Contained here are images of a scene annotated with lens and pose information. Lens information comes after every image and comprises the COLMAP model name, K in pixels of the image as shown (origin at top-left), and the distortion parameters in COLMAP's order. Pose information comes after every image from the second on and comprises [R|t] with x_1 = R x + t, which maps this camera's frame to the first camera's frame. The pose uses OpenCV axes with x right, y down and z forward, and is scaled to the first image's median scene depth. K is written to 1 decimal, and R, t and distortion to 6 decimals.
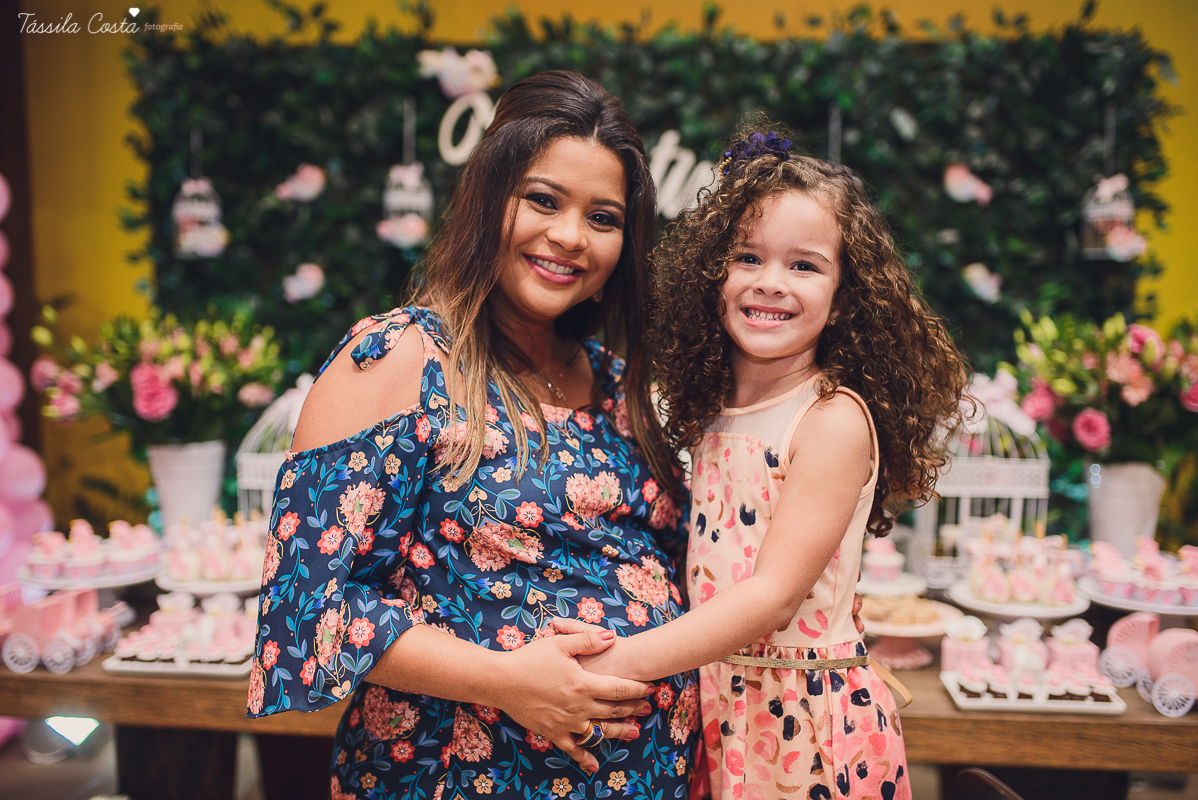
lens RADIAL K [[1155.7, 0, 596.4], [0, 1155.7, 400.4], [0, 0, 1]] dist [-0.065903, 0.104262]
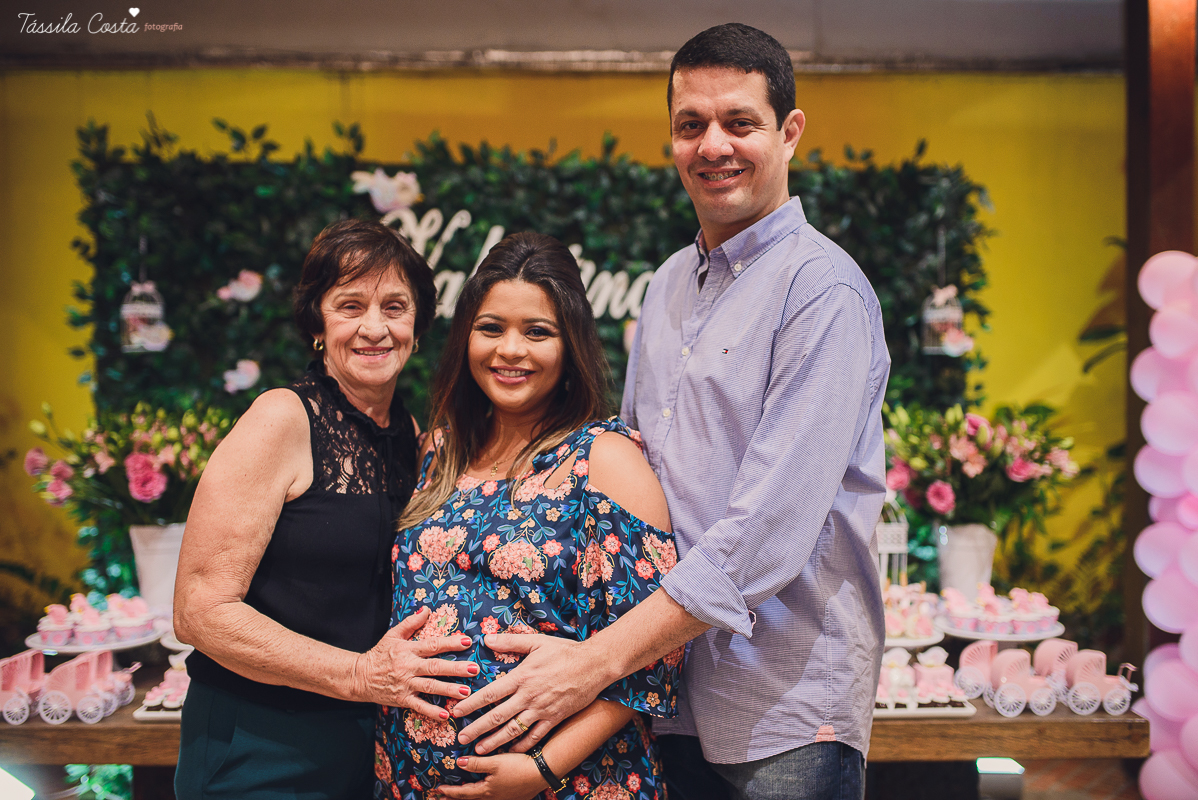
lens RADIAL K [[1155.7, 0, 596.4], [0, 1155.7, 400.4], [0, 0, 1]] dist [-0.065903, 0.104262]
pose [[0.991145, -0.004402, 0.132708, -0.068883], [0.013624, 0.997547, -0.068660, 0.000614], [-0.132080, 0.069860, 0.988774, -0.129142]]
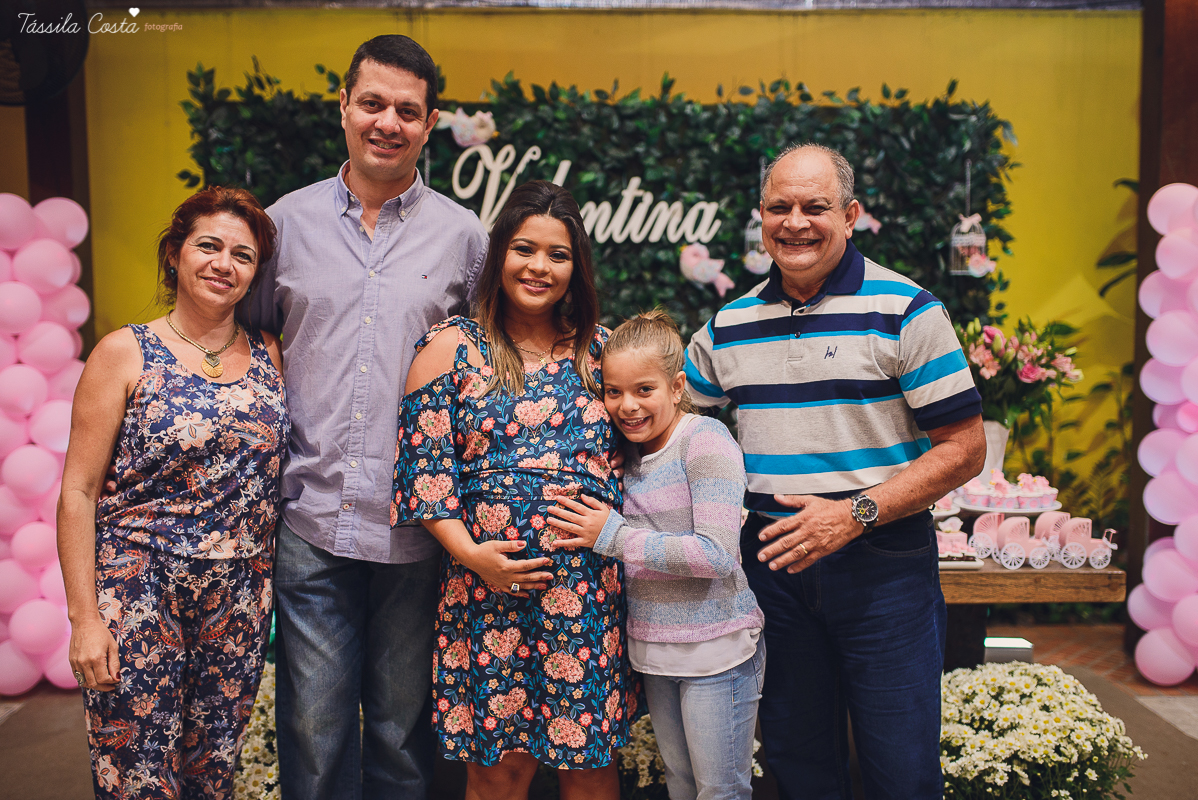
lens RADIAL K [[1197.7, 0, 596.2], [0, 1197.7, 399.1], [0, 0, 1]] dist [-0.065703, 0.111387]
pose [[0.993131, -0.010861, 0.116503, -0.137071], [0.012066, 0.999881, -0.009650, 0.024713], [-0.116384, 0.010989, 0.993143, -0.303044]]
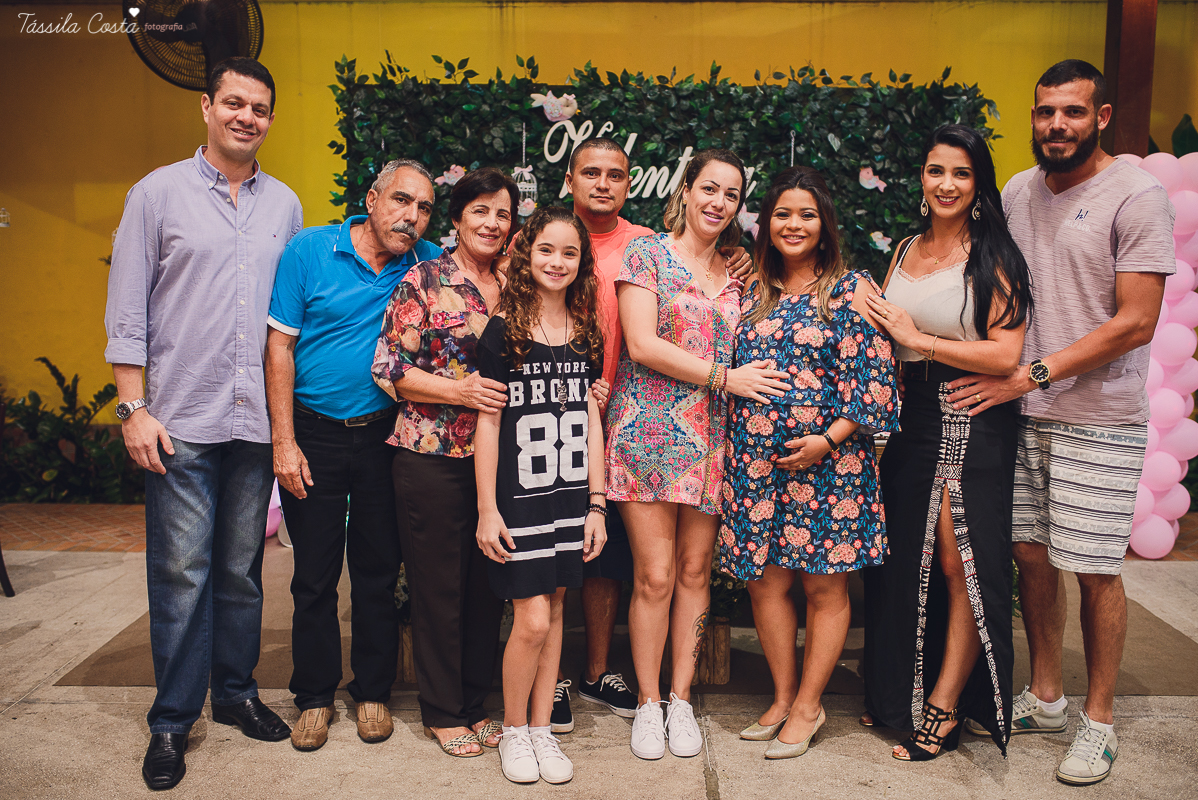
lens RADIAL K [[1148.4, 0, 611.9], [0, 1148.4, 404.3], [0, 0, 1]] dist [-0.061866, 0.091203]
pose [[0.996453, -0.009505, 0.083608, -0.180464], [0.004106, 0.997908, 0.064515, 0.021137], [-0.084046, -0.063943, 0.994408, -0.593380]]
